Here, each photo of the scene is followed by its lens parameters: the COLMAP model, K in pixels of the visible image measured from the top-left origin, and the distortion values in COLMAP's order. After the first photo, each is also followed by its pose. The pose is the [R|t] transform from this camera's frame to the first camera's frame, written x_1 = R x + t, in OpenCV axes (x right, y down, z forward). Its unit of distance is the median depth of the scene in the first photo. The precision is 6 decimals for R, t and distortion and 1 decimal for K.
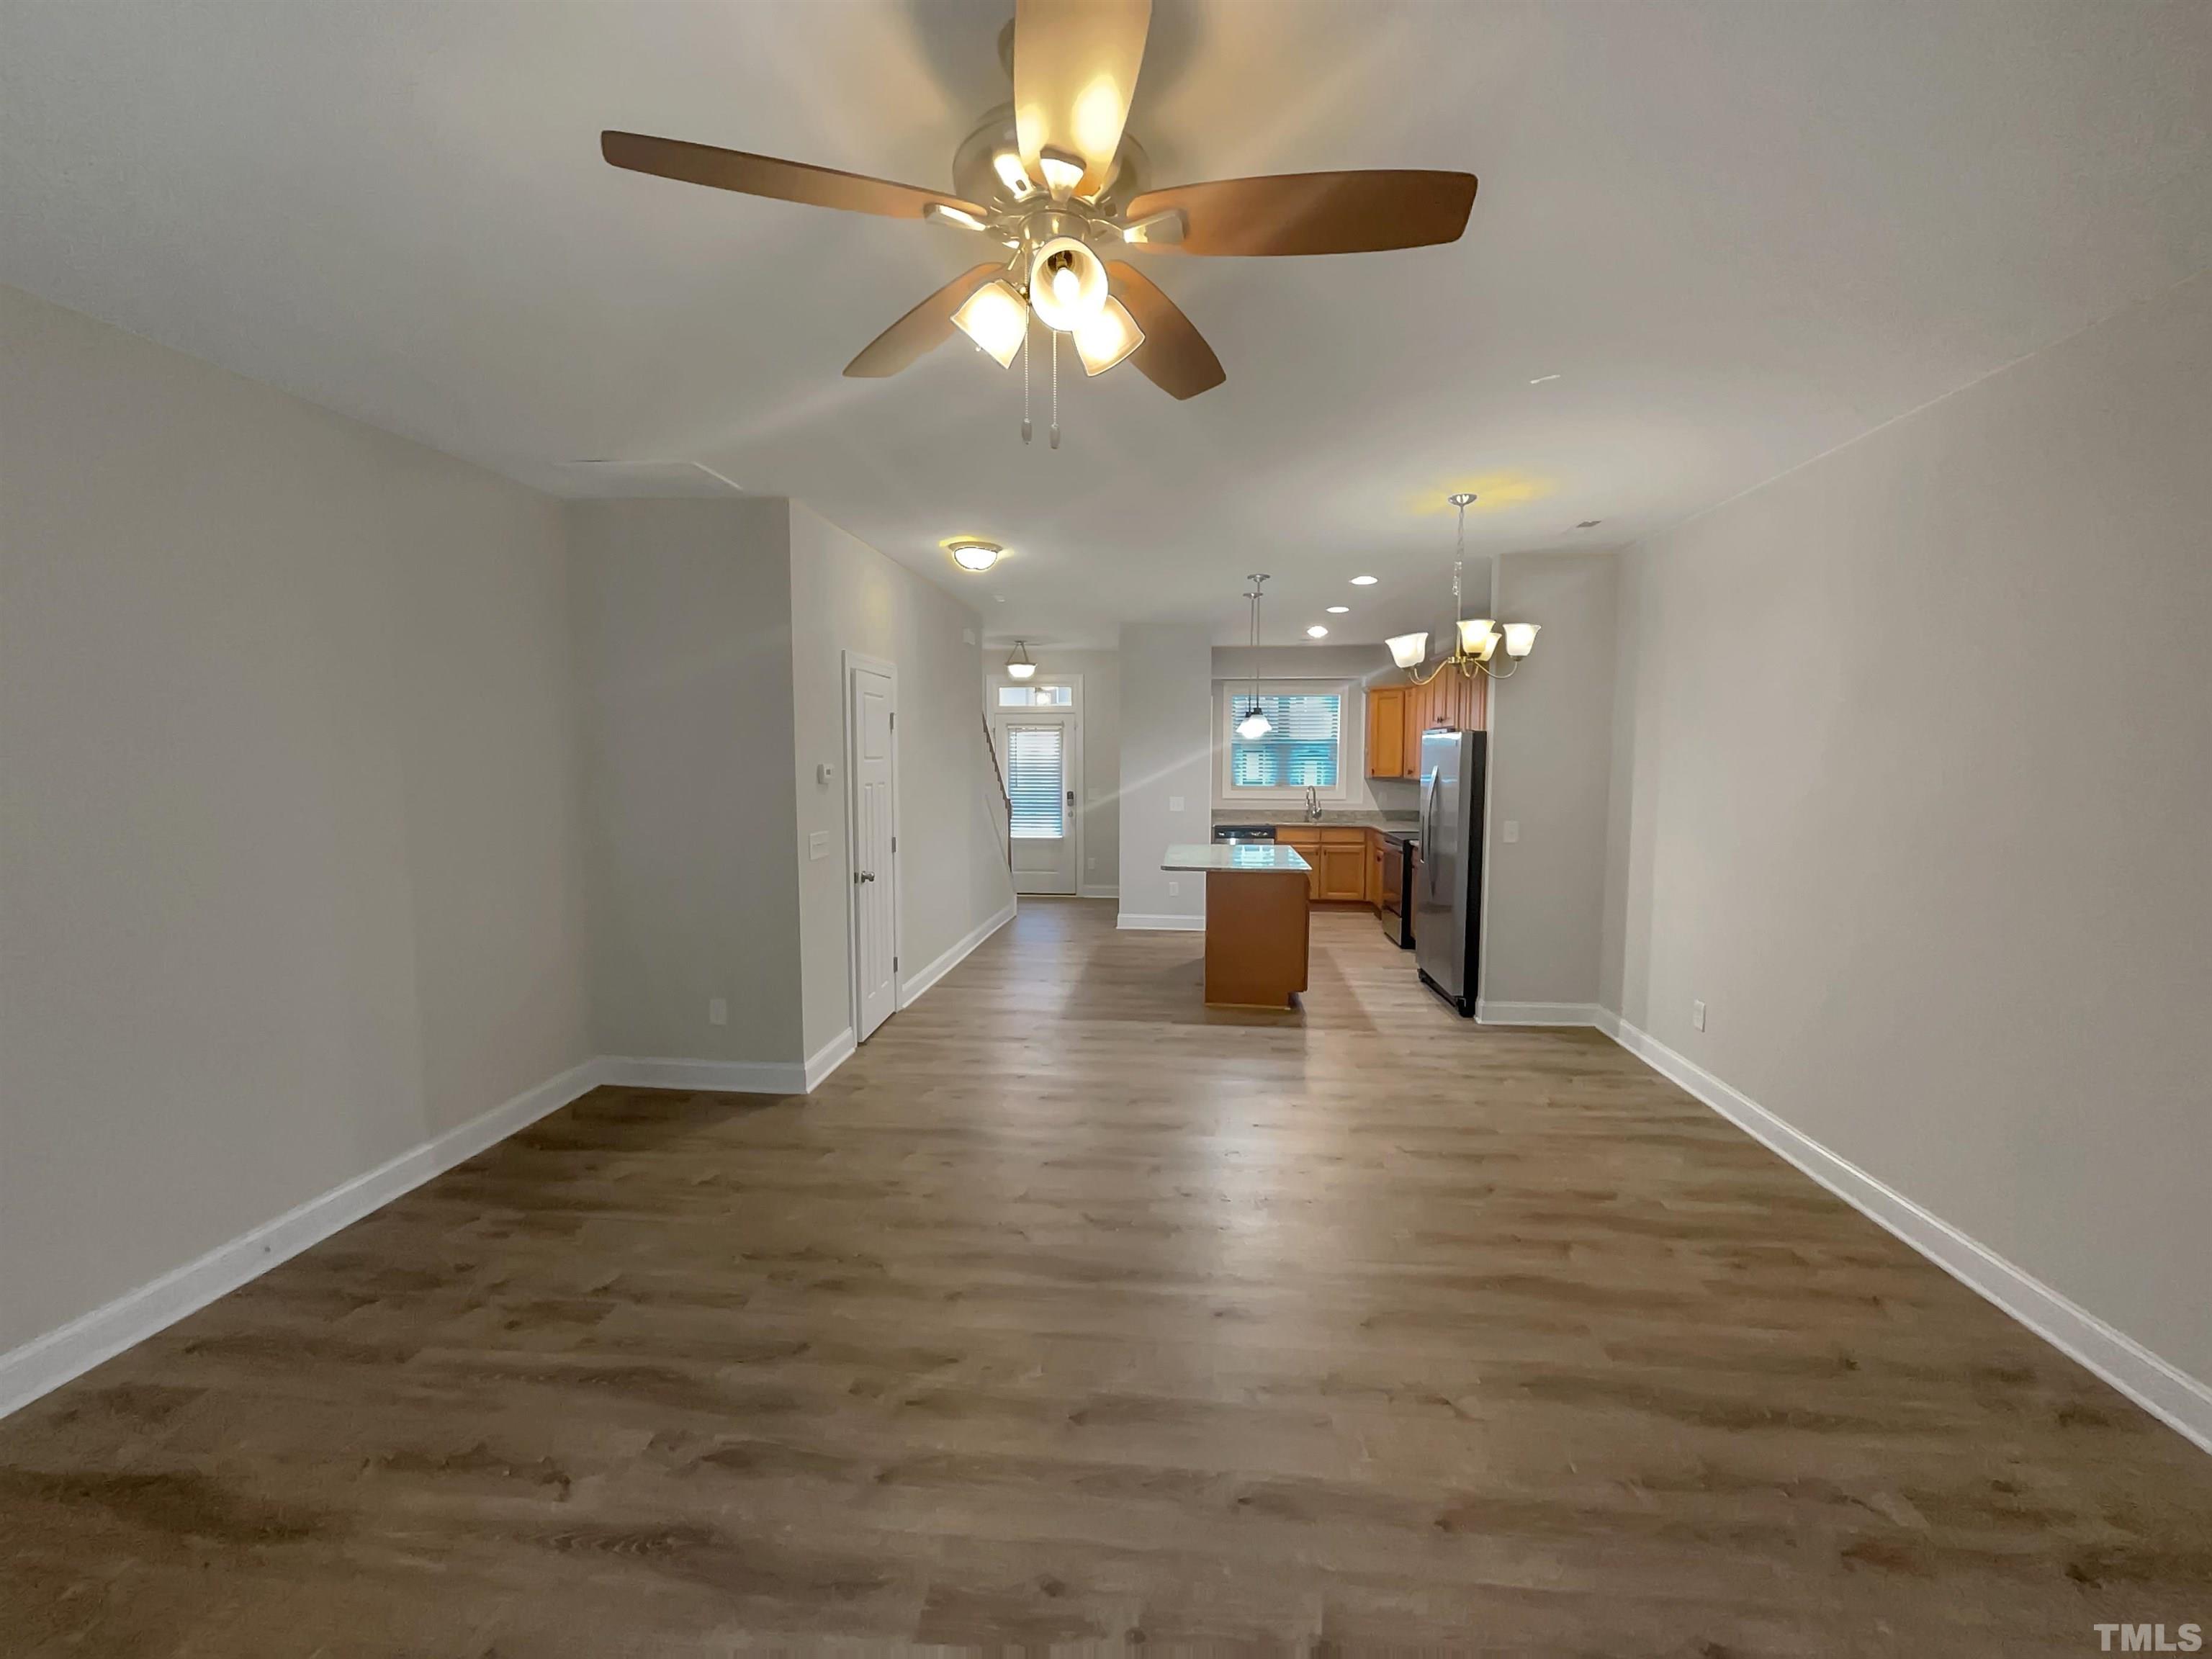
lens RADIAL K [[893.1, 0, 1096.9], [0, 893.1, 821.7], [0, 0, 1]] dist [-0.004520, -0.000391]
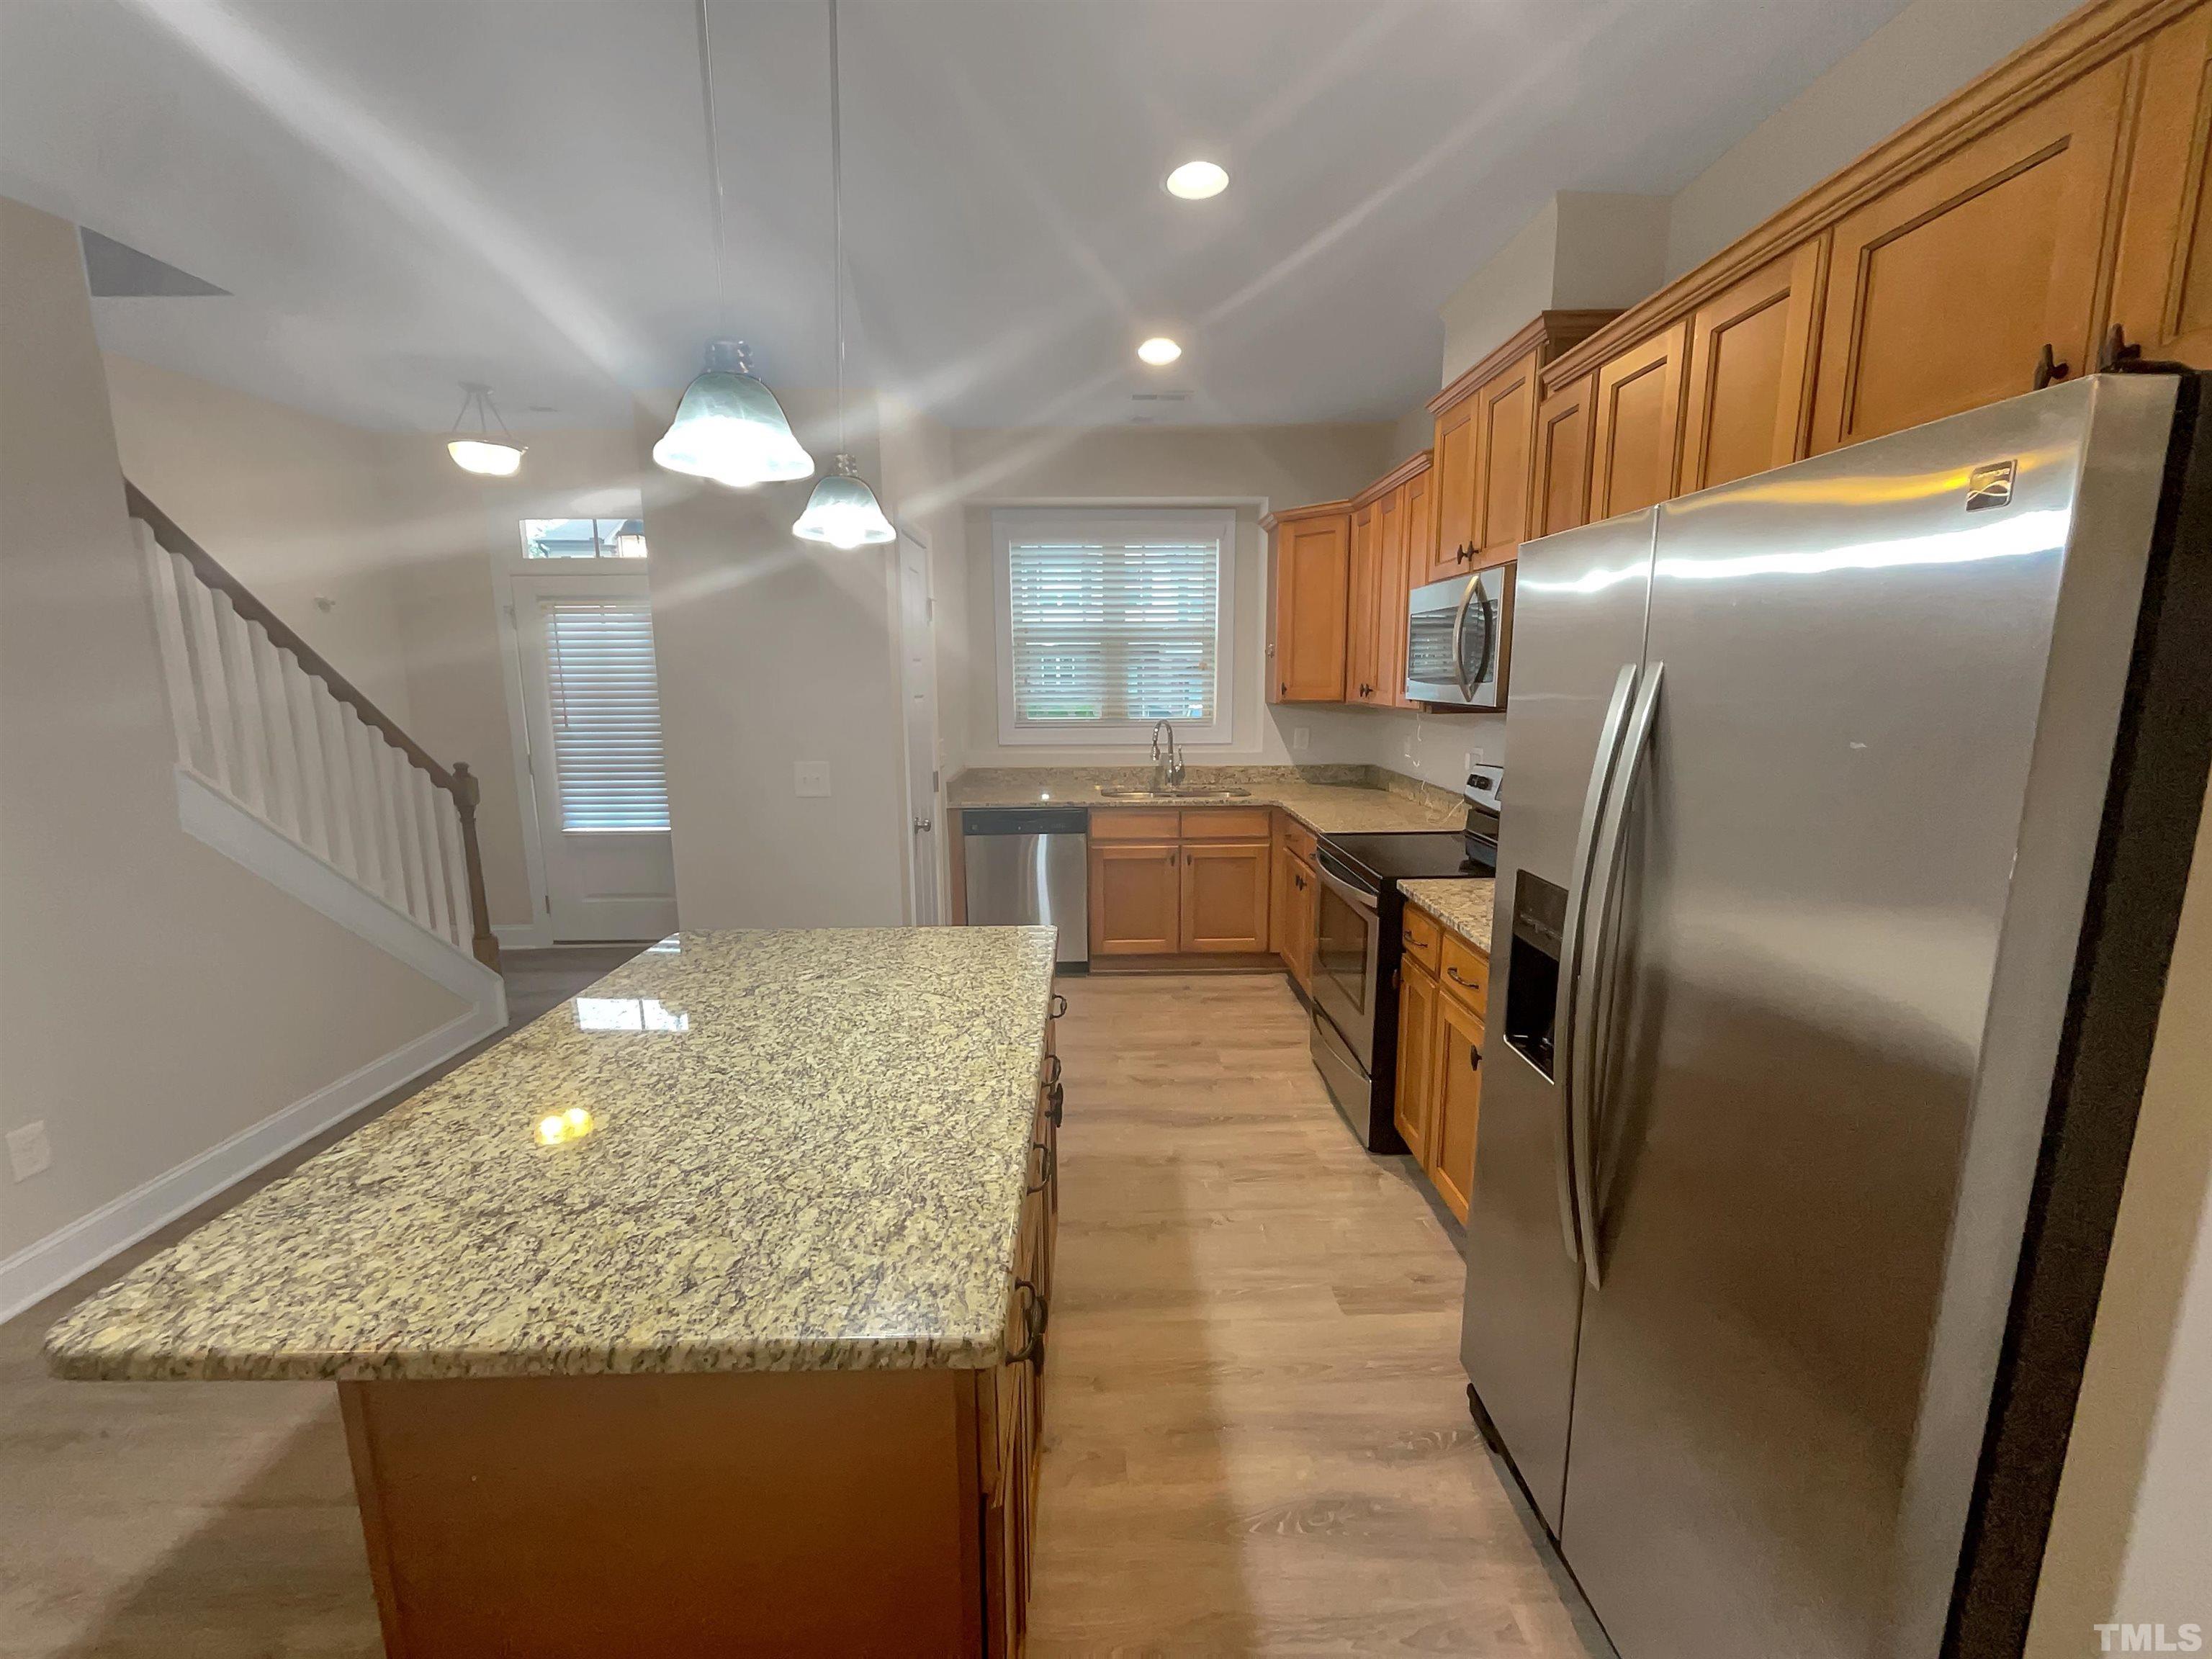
lens RADIAL K [[893.1, 0, 1108.6], [0, 893.1, 831.0], [0, 0, 1]] dist [-0.004520, -0.000391]
pose [[0.990933, -0.031272, 0.130667, 0.179957], [0.017711, 0.994452, 0.103686, -0.038152], [-0.133184, -0.100431, 0.985990, 0.637891]]
